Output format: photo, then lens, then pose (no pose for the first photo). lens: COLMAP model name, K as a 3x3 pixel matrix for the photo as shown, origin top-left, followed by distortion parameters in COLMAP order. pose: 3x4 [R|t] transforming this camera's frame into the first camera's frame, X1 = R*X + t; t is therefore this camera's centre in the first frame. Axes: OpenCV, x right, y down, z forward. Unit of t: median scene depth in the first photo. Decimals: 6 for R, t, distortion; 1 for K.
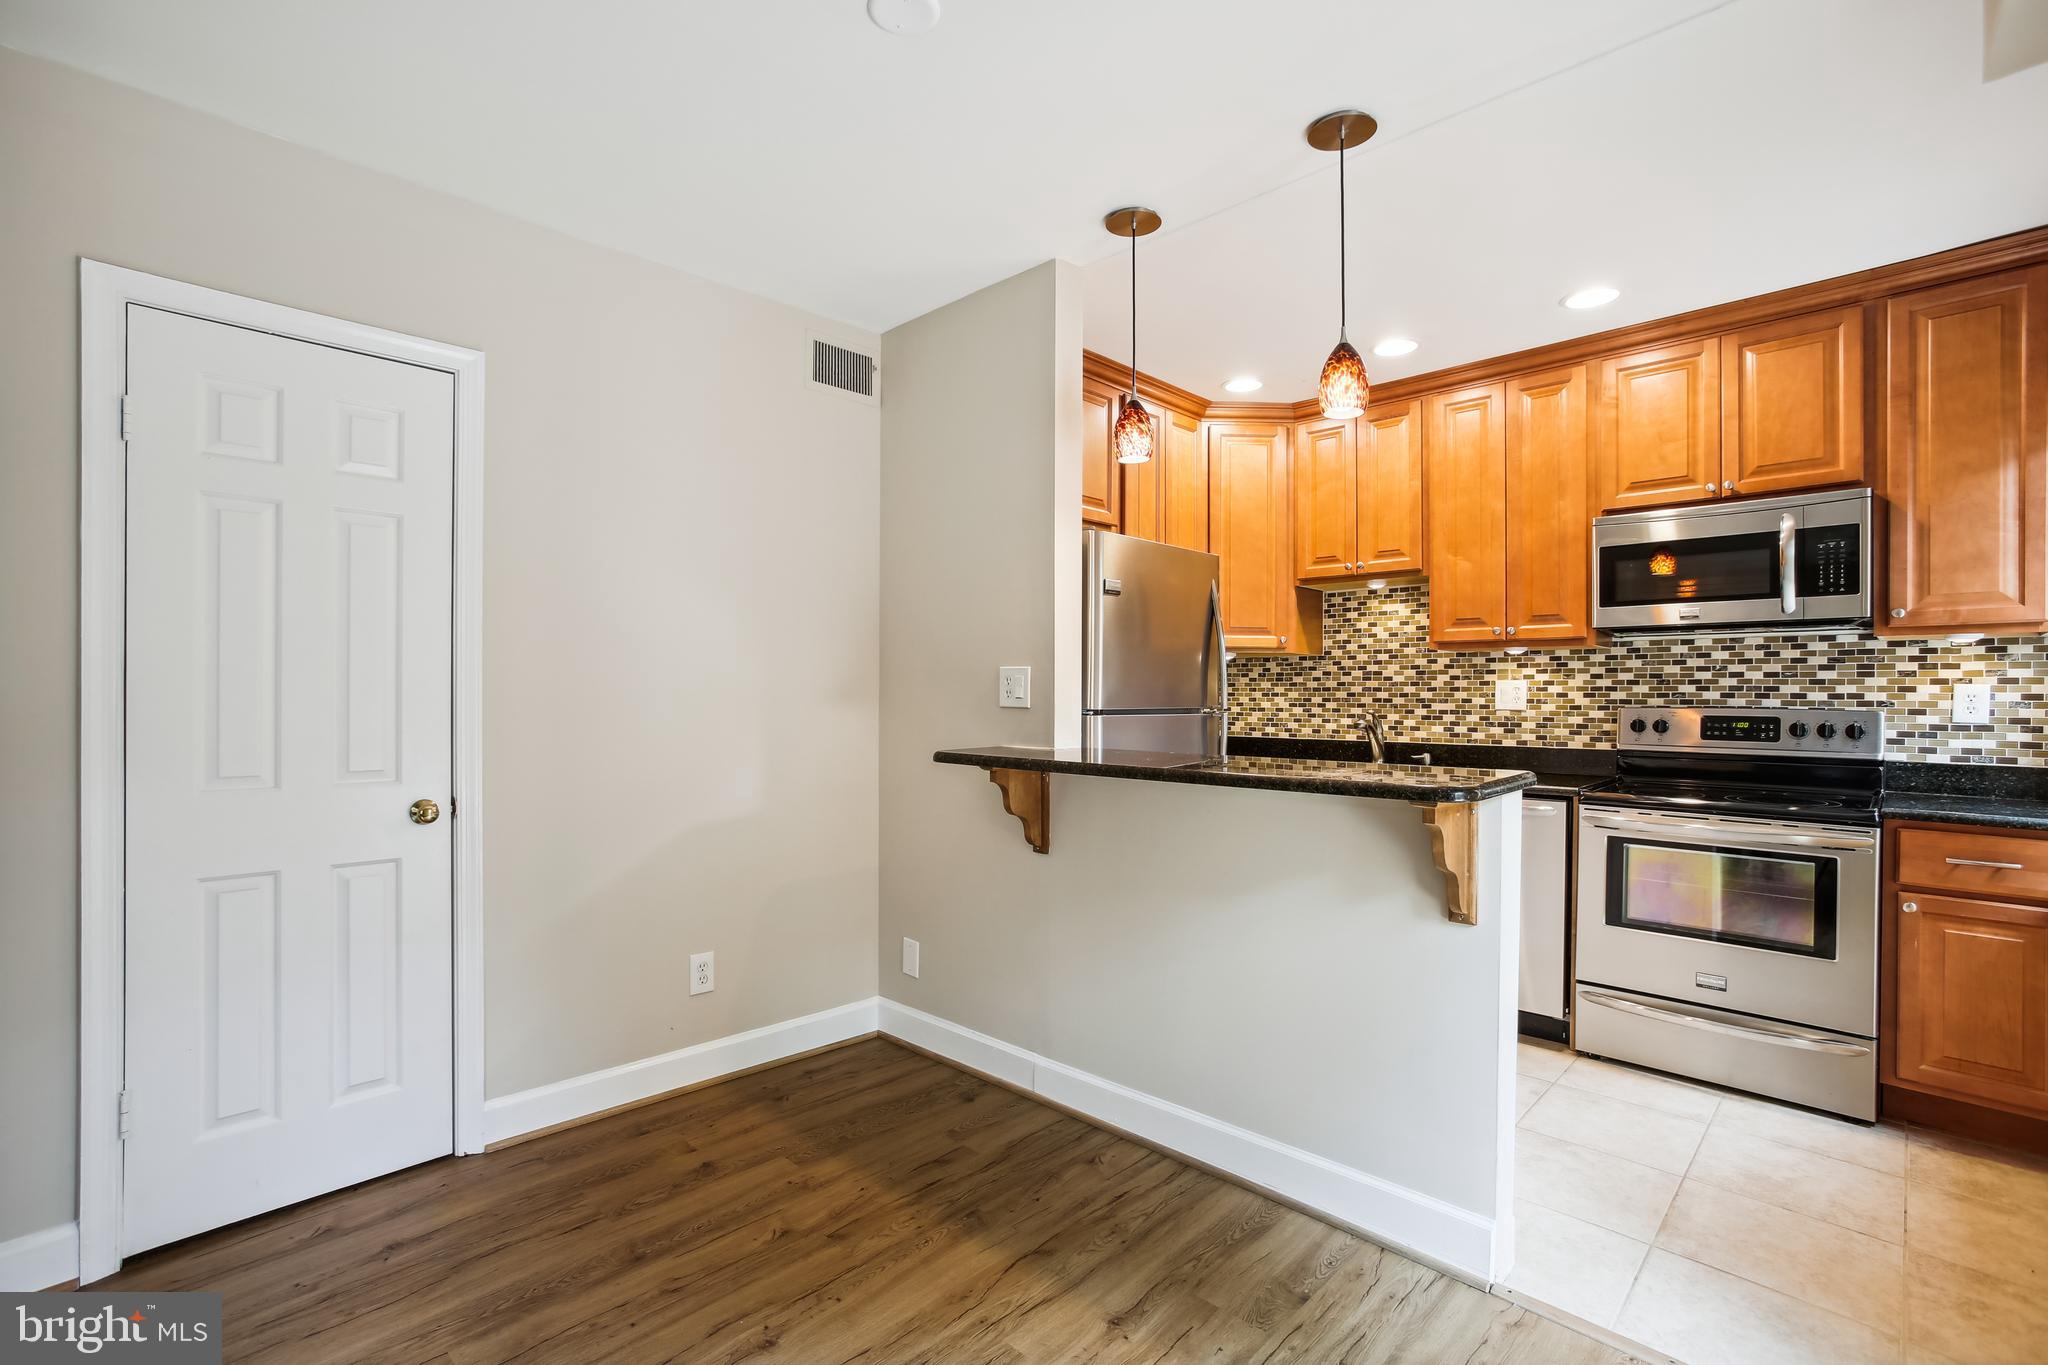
lens RADIAL K [[941.7, 0, 1018.0], [0, 941.7, 690.6], [0, 0, 1]] dist [-0.038166, 0.020573]
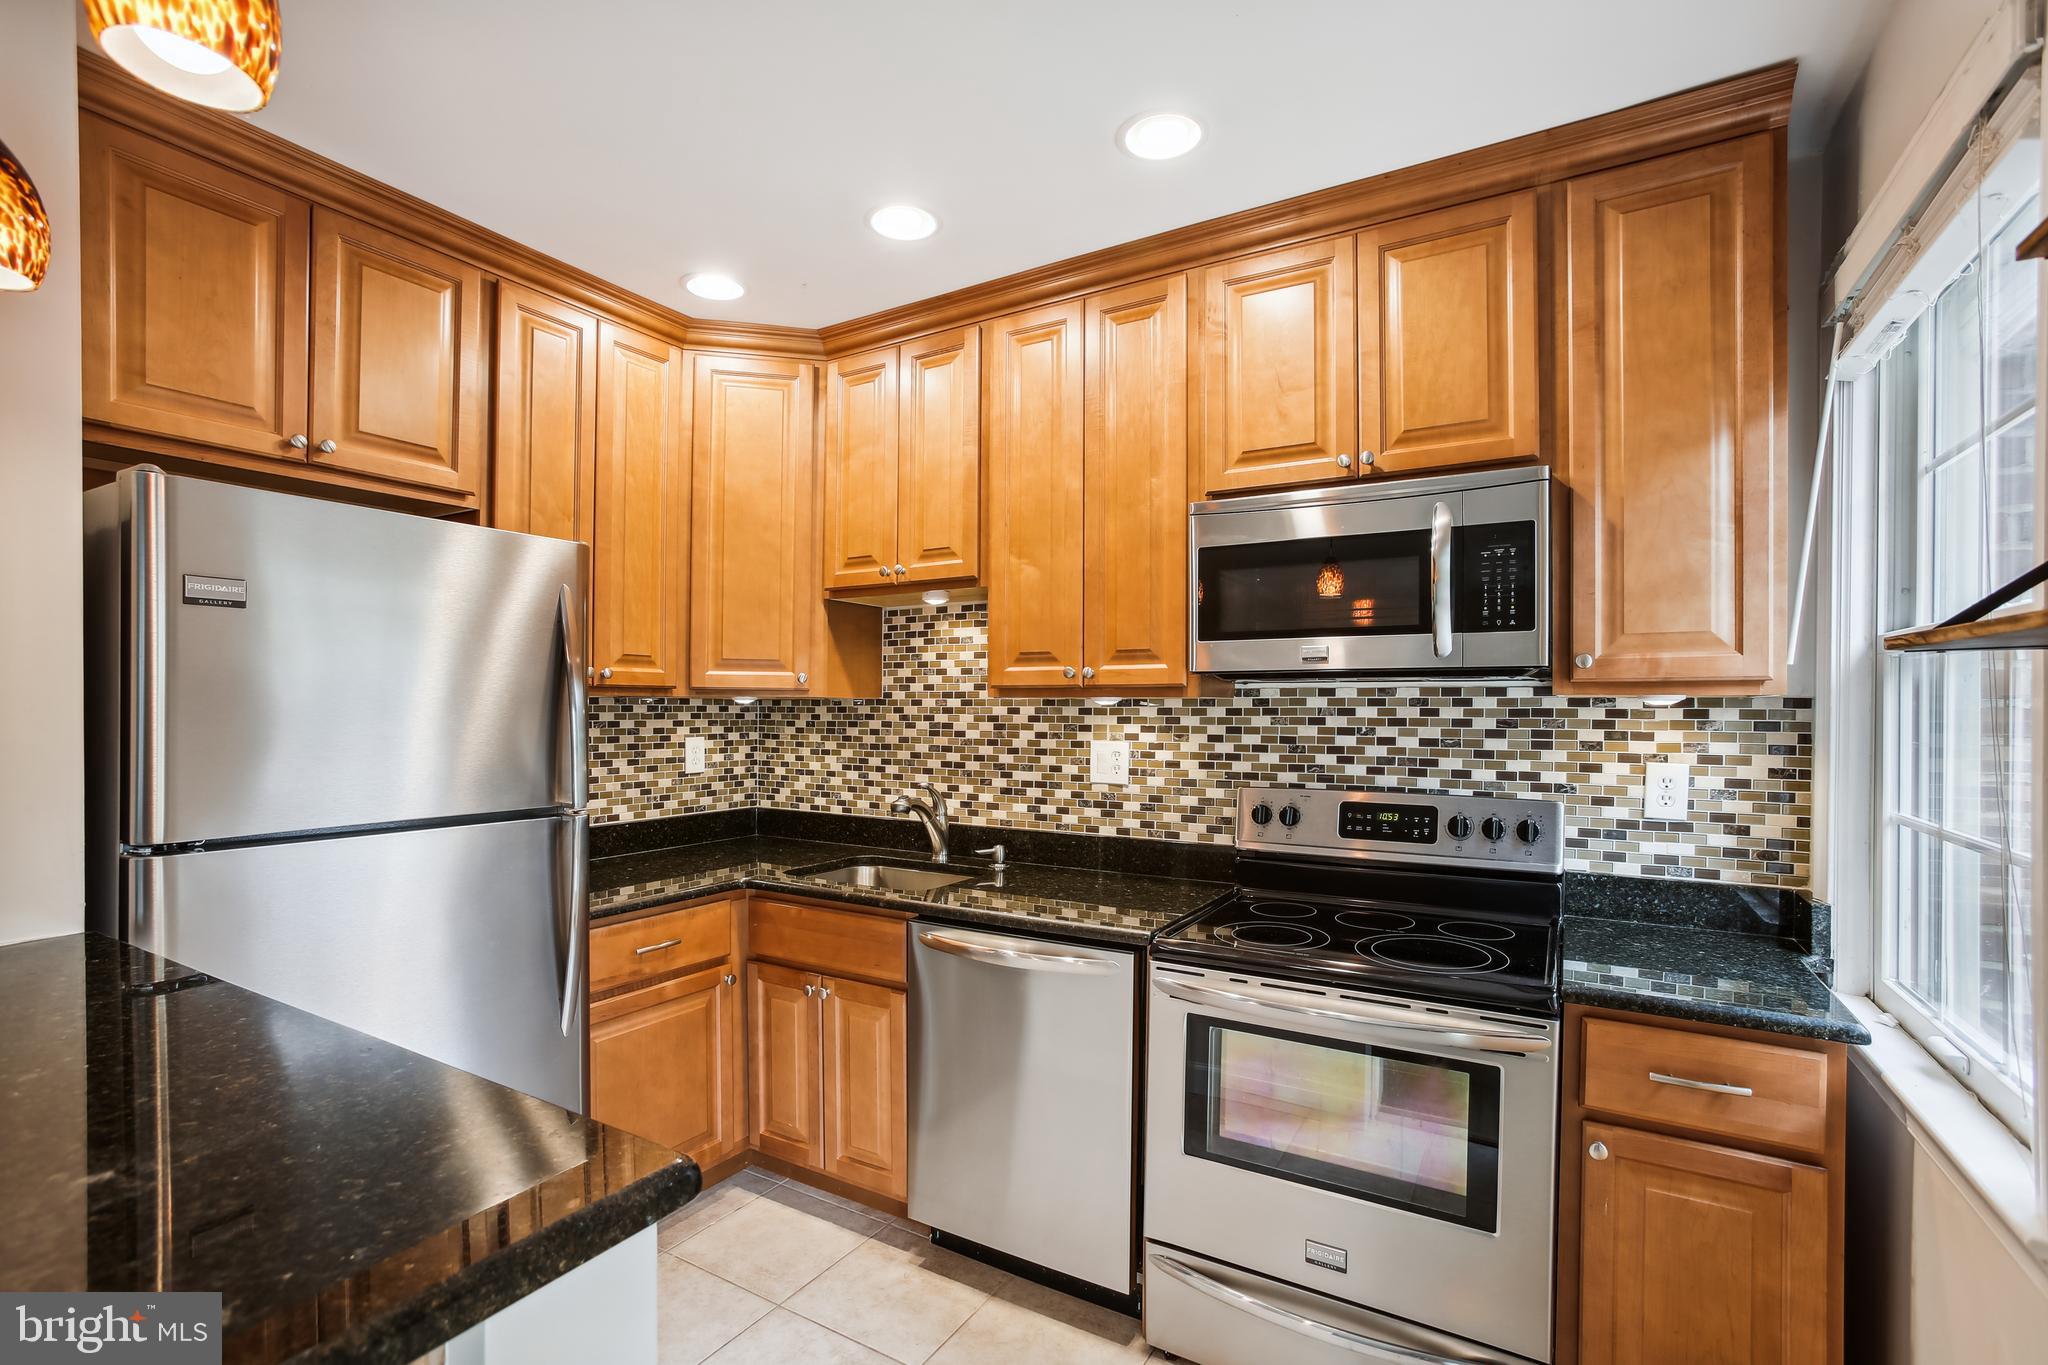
lens RADIAL K [[948.8, 0, 1017.6], [0, 948.8, 707.9], [0, 0, 1]] dist [-0.071788, 0.041508]
pose [[0.973101, 0.000348, 0.230378, 0.357674], [-0.001249, 0.999992, 0.003767, -0.045649], [-0.230375, -0.003954, 0.973094, 0.394629]]
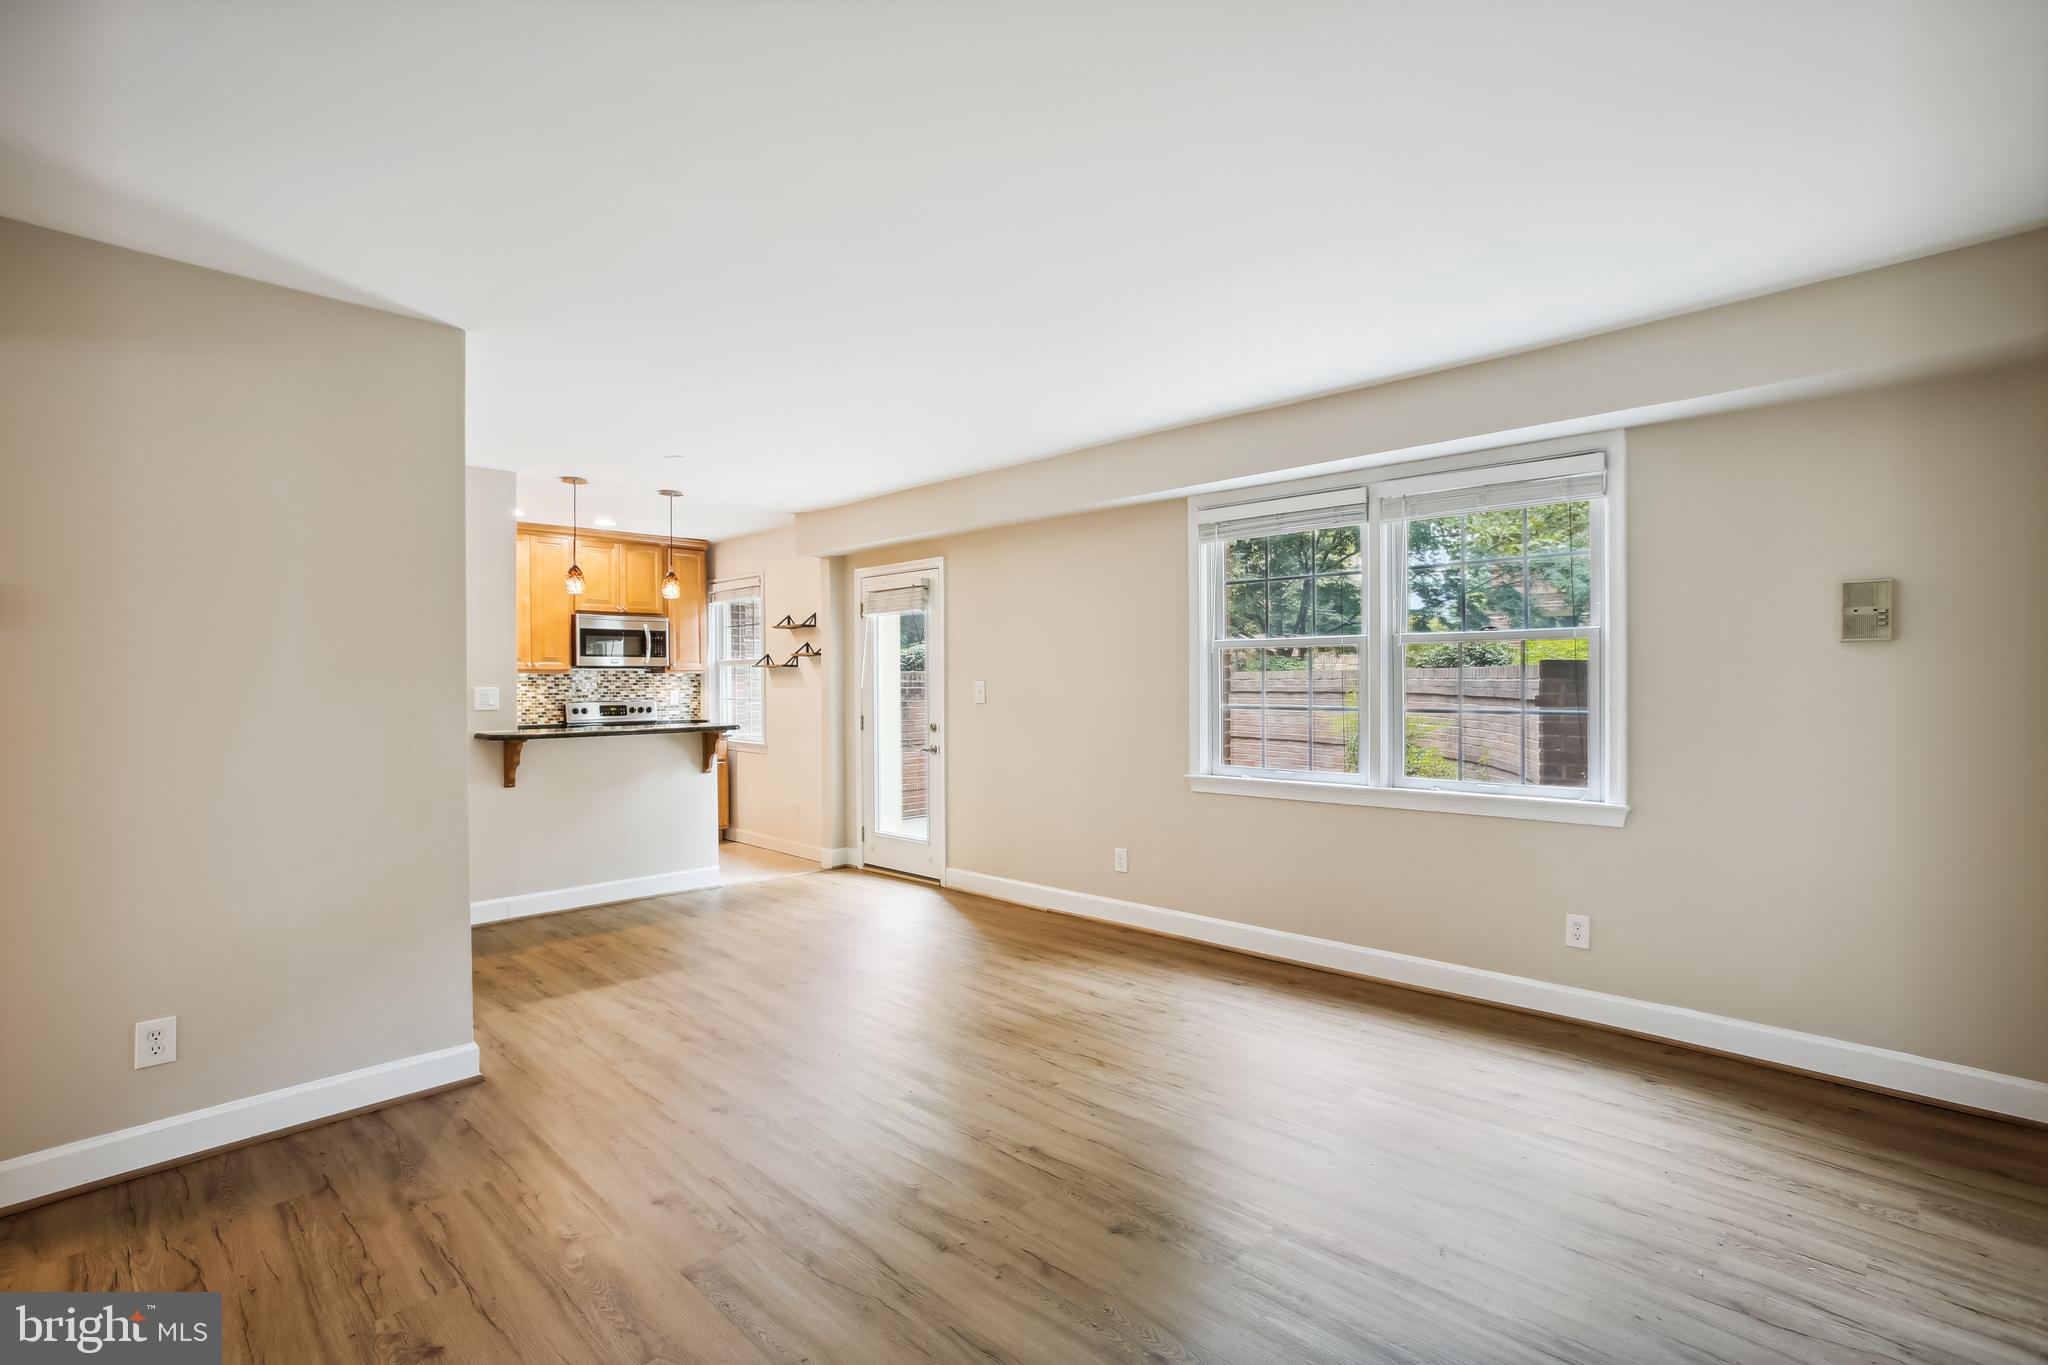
lens RADIAL K [[945.1, 0, 991.7], [0, 945.1, 698.8], [0, 0, 1]] dist [-0.069079, 0.037836]
pose [[0.026710, -0.022140, 0.999398, -1.538842], [0.004914, 0.999746, 0.022017, -0.035272], [-0.999631, 0.004323, 0.026812, -0.007055]]
